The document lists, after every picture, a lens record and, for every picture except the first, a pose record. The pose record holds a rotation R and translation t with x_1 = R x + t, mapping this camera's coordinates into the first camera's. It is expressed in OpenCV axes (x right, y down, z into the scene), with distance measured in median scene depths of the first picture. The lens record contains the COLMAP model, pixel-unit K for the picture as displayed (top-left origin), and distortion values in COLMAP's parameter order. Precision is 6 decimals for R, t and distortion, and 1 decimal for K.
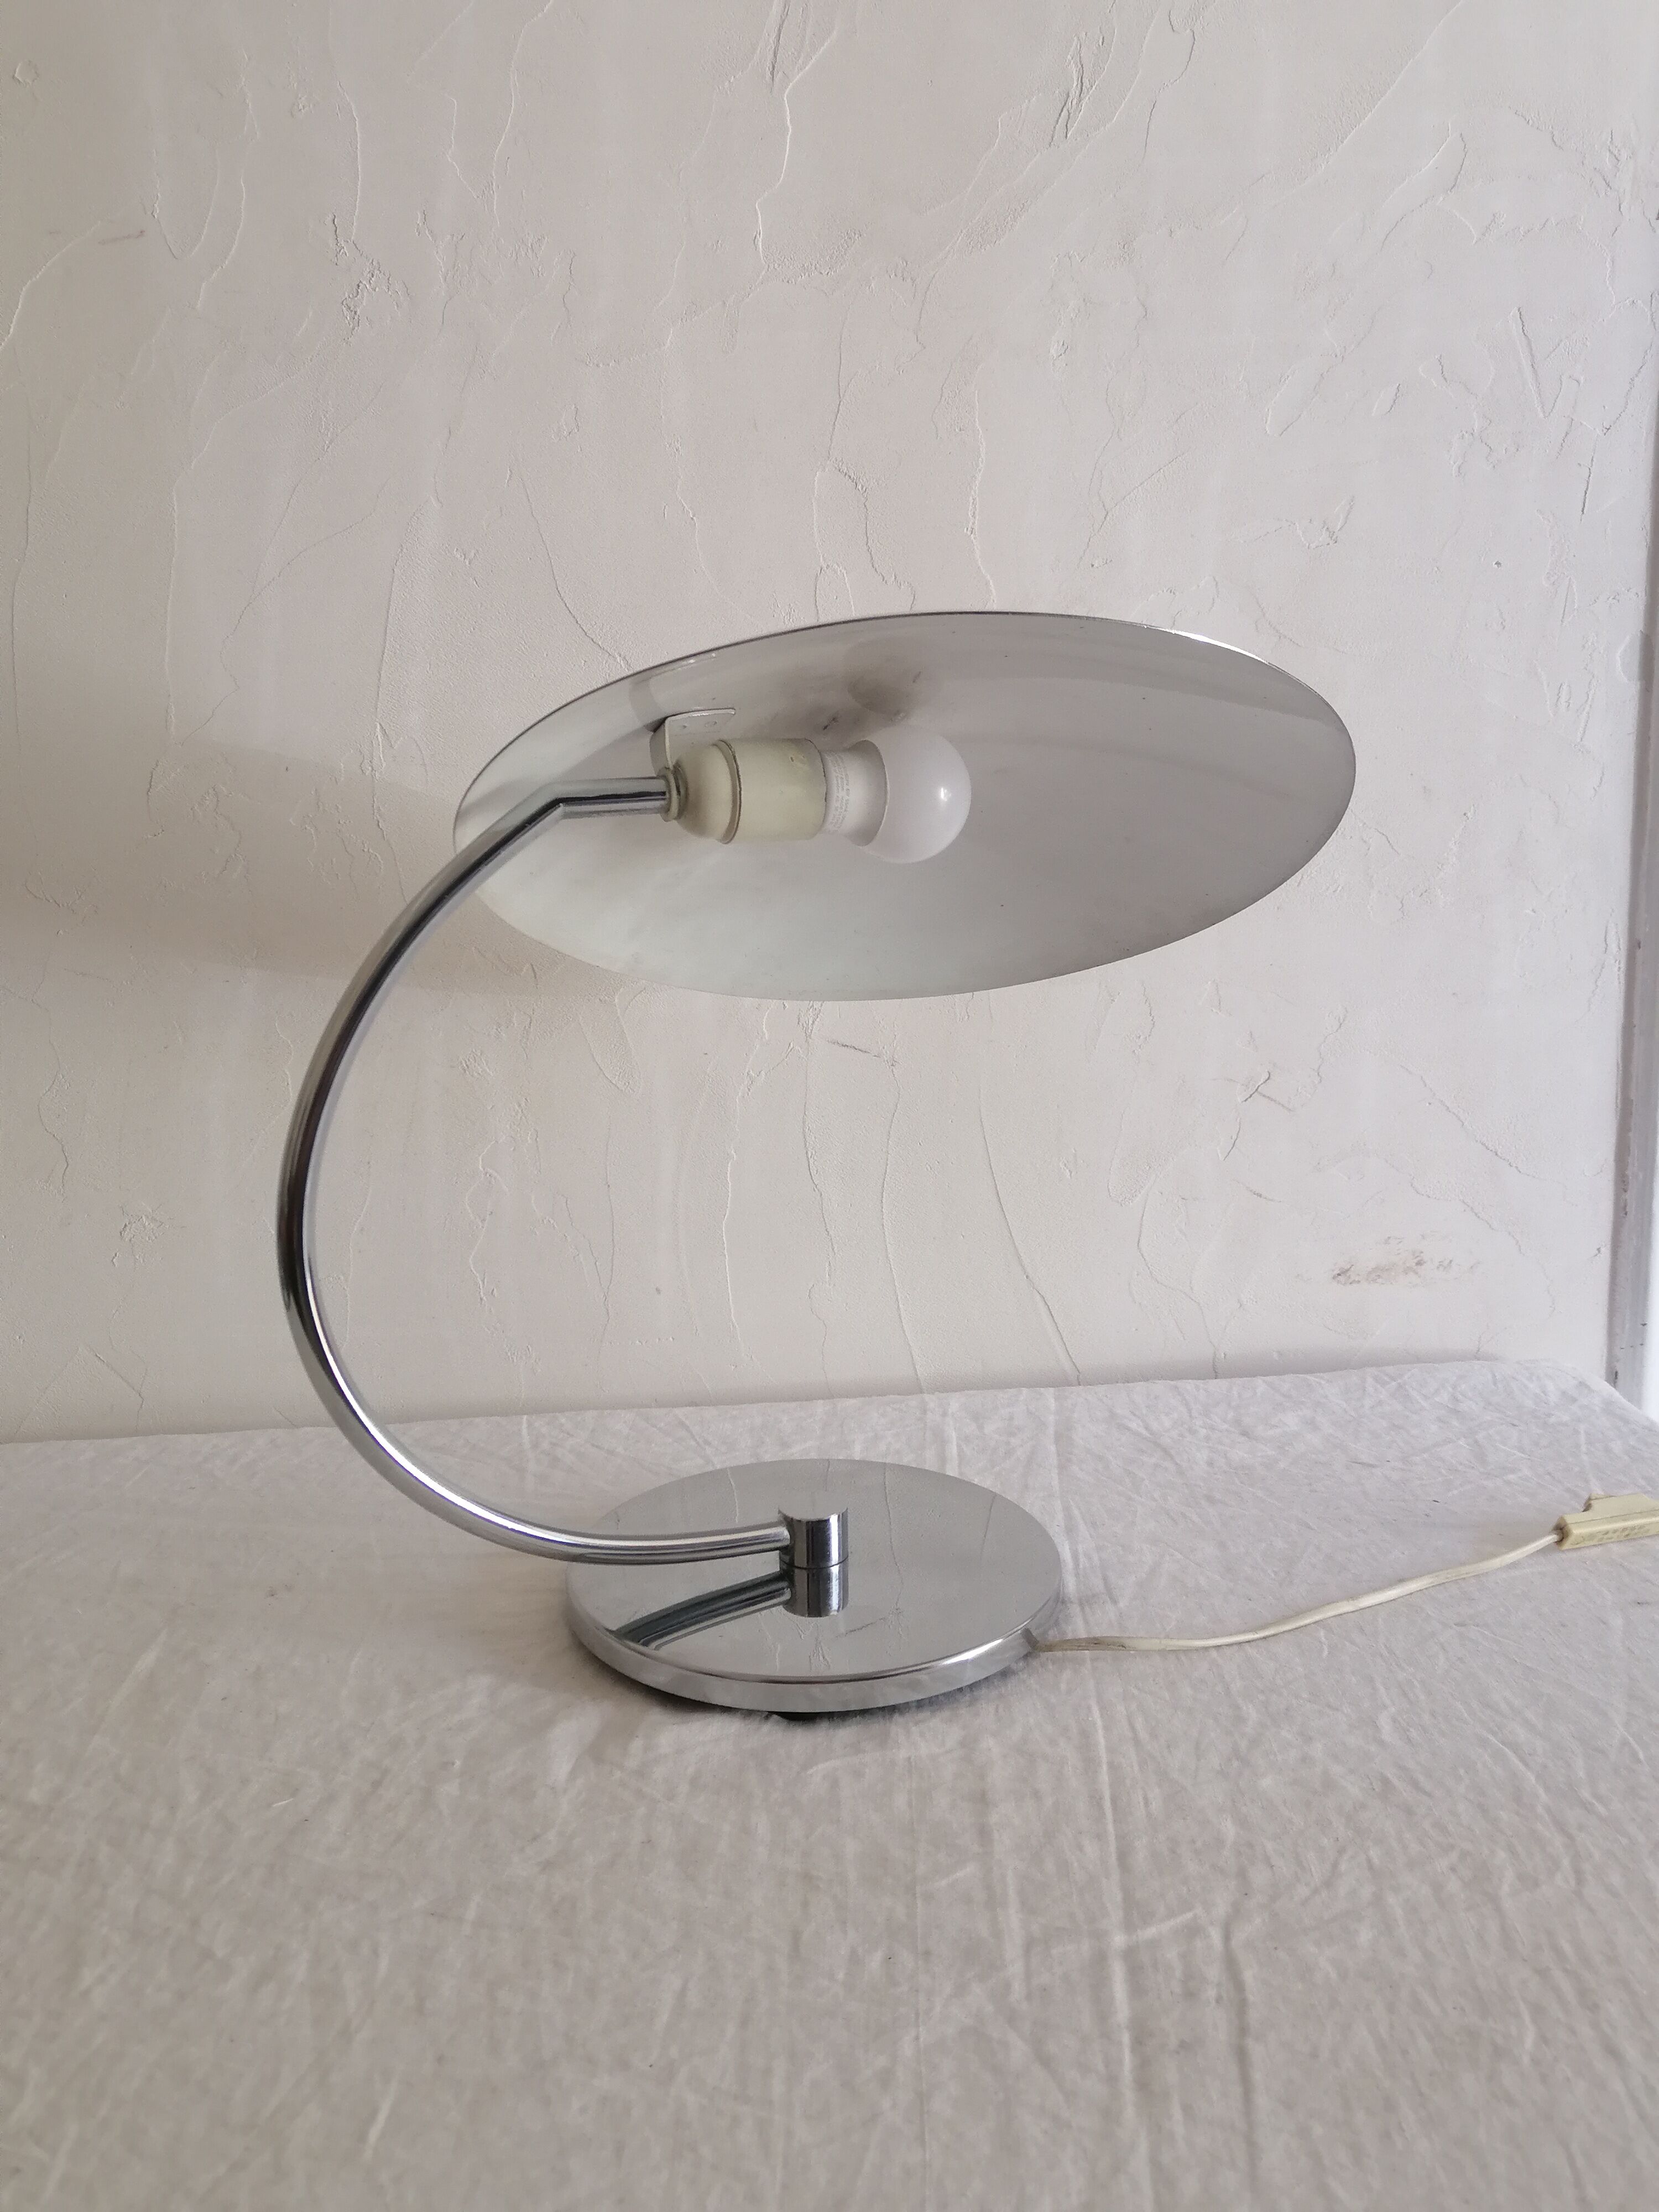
lens RADIAL K [[1837.4, 0, 819.6], [0, 1837.4, 1091.9], [0, 0, 1]] dist [0.034536, -0.030528]
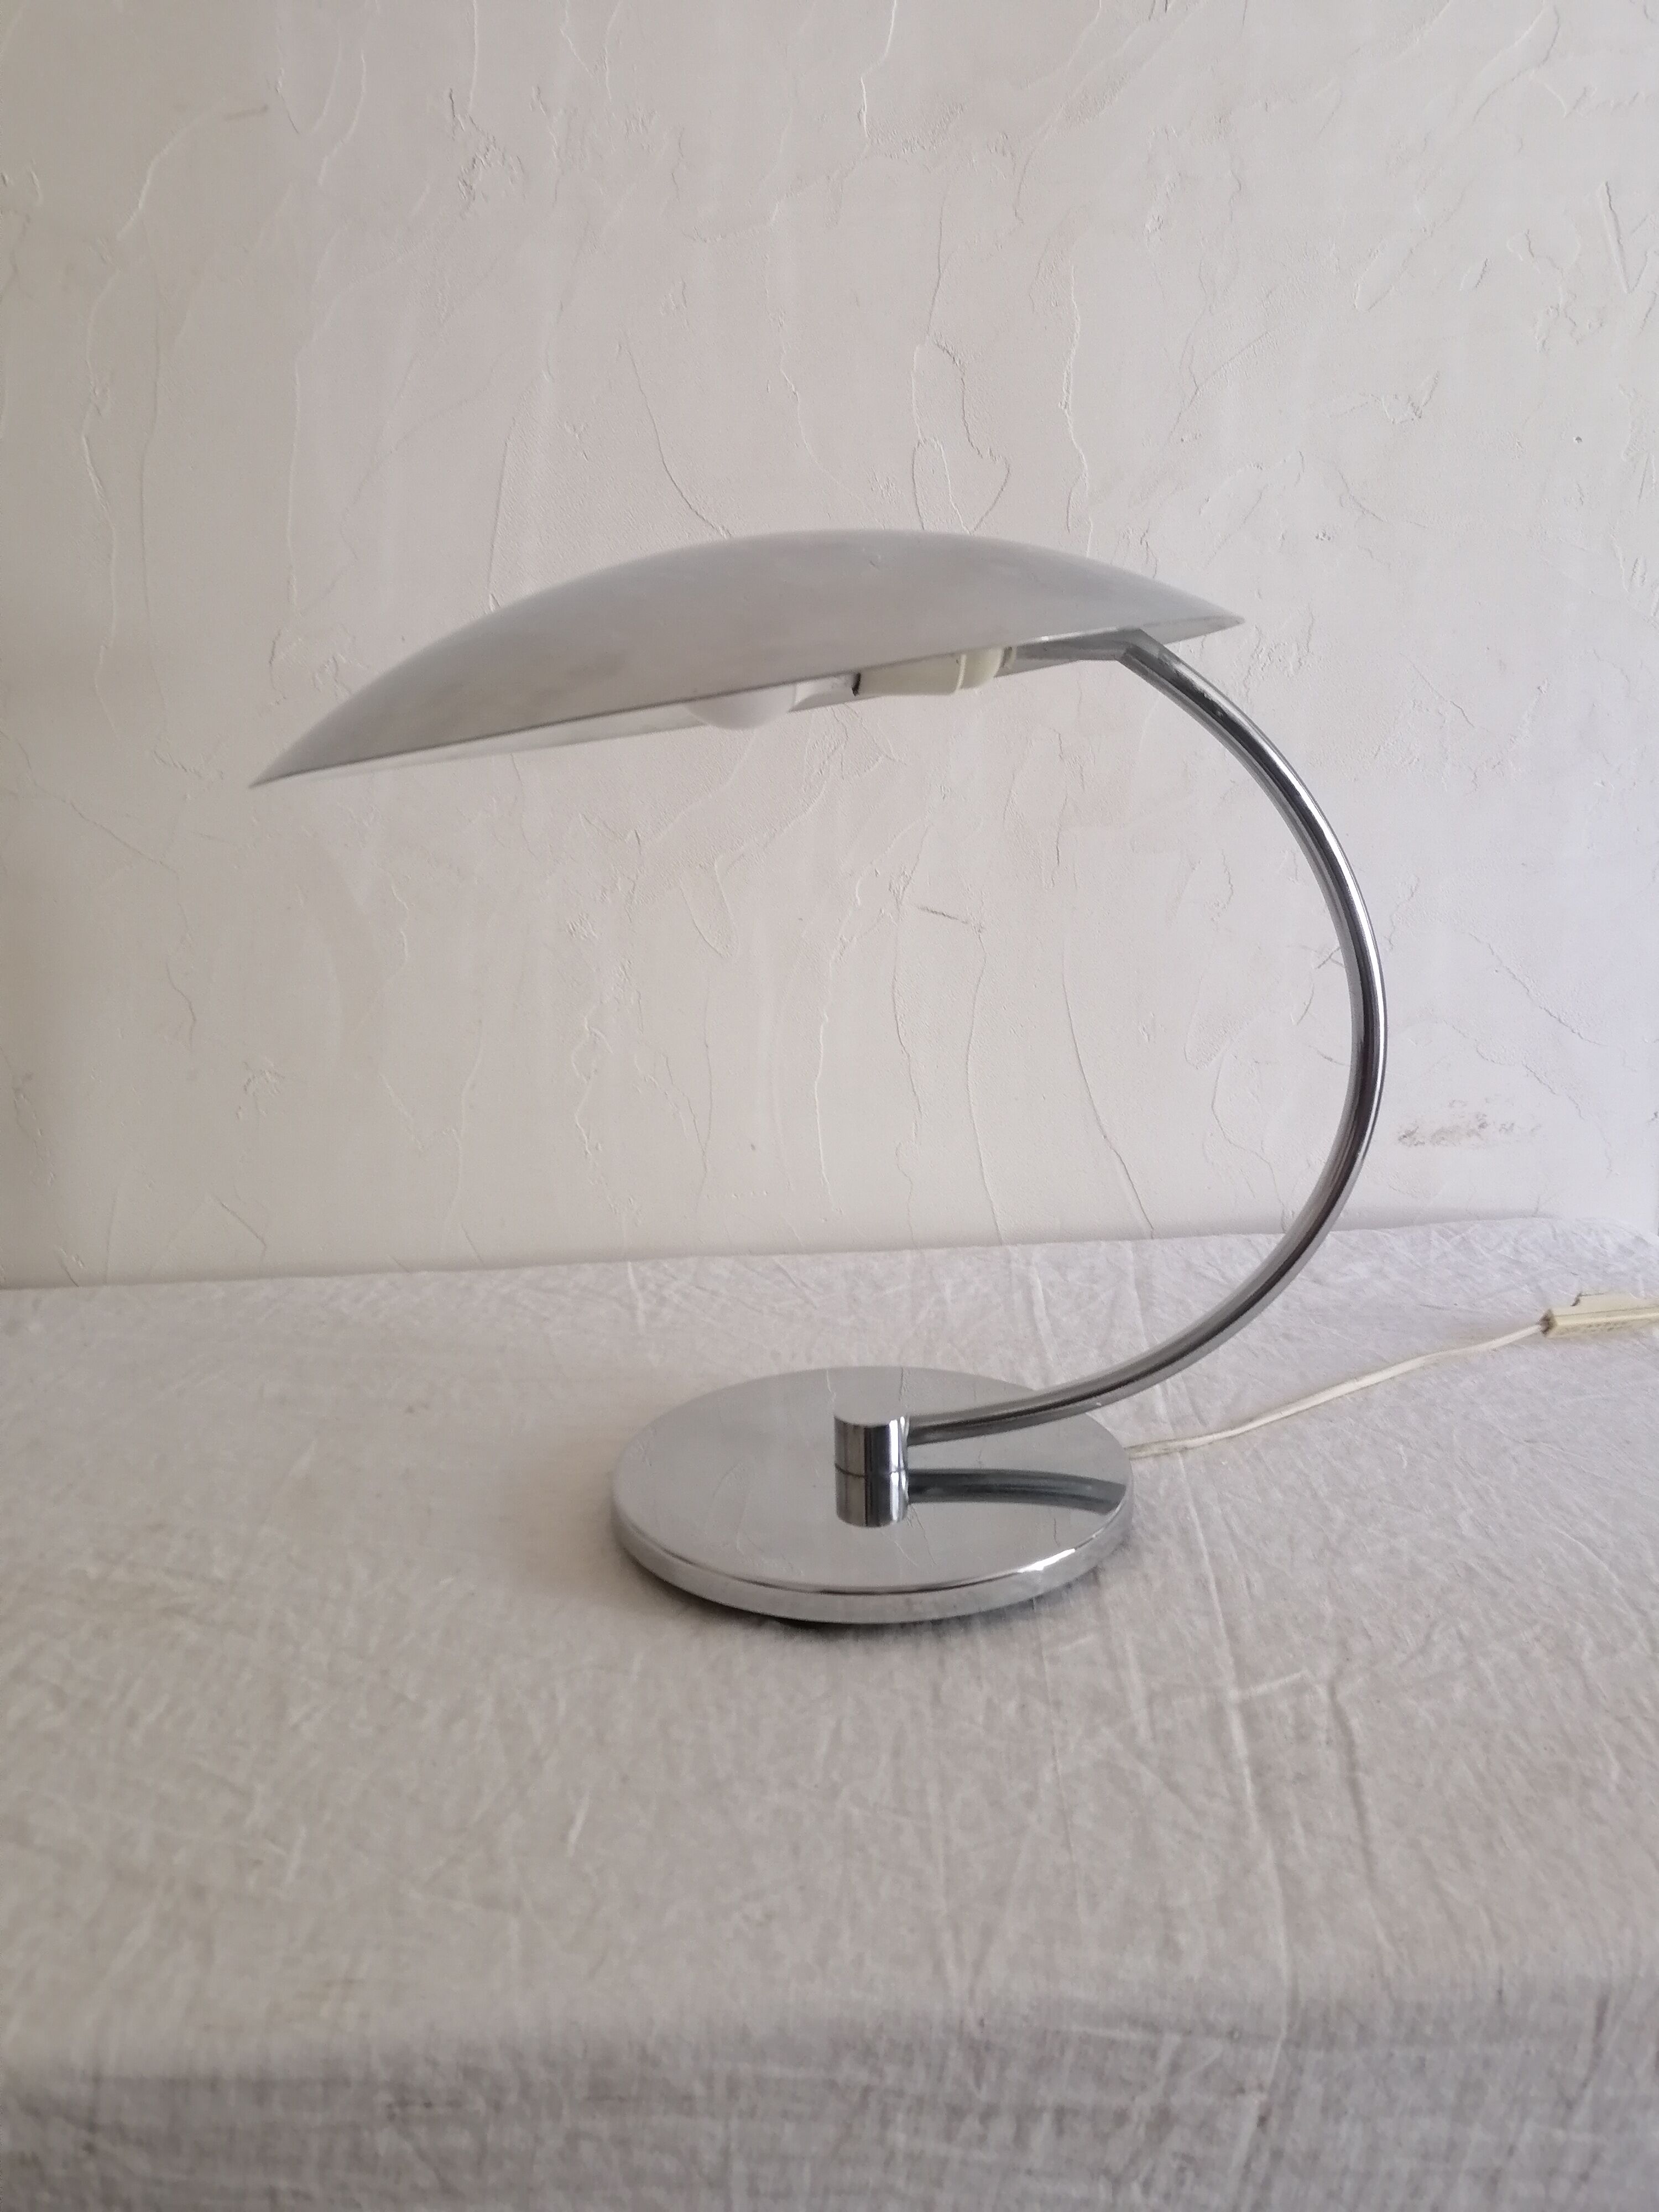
lens RADIAL K [[1837.4, 0, 813.5], [0, 1837.4, 1094.6], [0, 0, 1]] dist [0.034536, -0.030528]
pose [[0.999929, 0.005619, -0.010544, -0.046470], [-0.005146, 0.999004, 0.044332, 0.035441], [0.010783, -0.044275, 0.998961, -0.047340]]
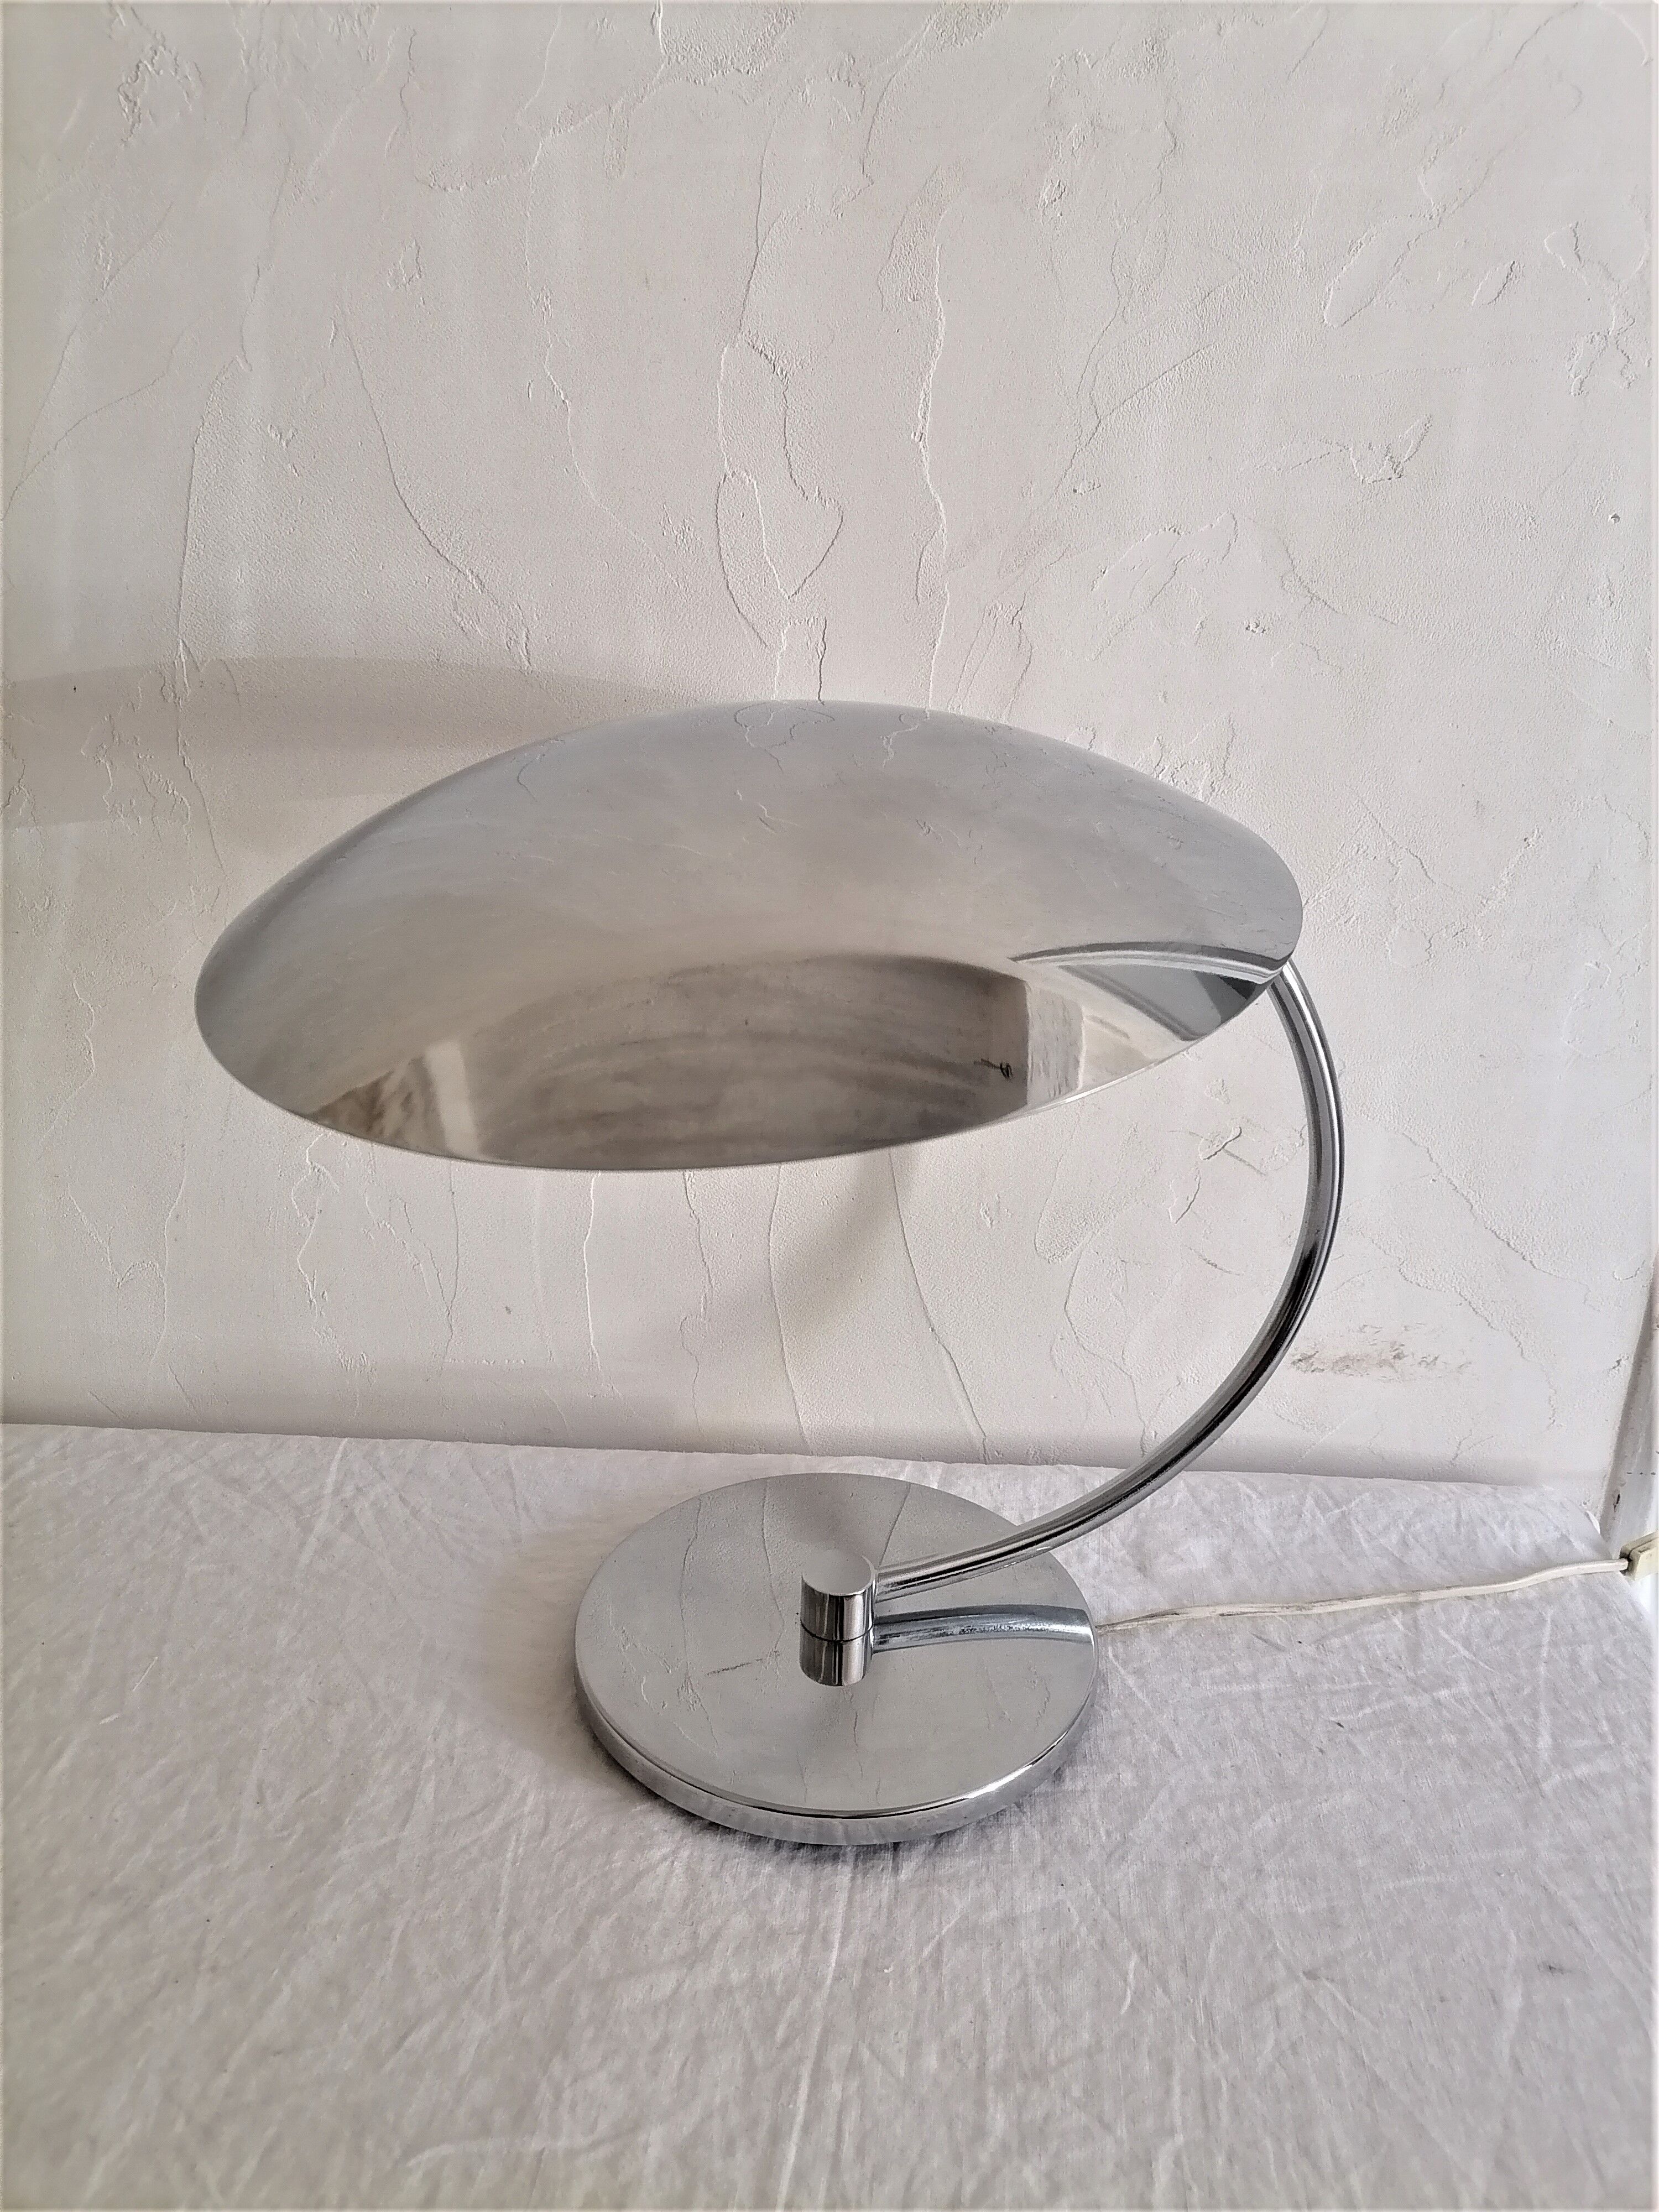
lens RADIAL K [[1653.6, 0, 825.5], [0, 1653.6, 1099.0], [0, 0, 1]] dist [0.023444, -0.017263]
pose [[0.991958, 0.092945, -0.085907, 0.133927], [-0.077296, 0.982354, 0.170309, -0.151829], [0.100220, -0.162299, 0.981639, 0.273972]]
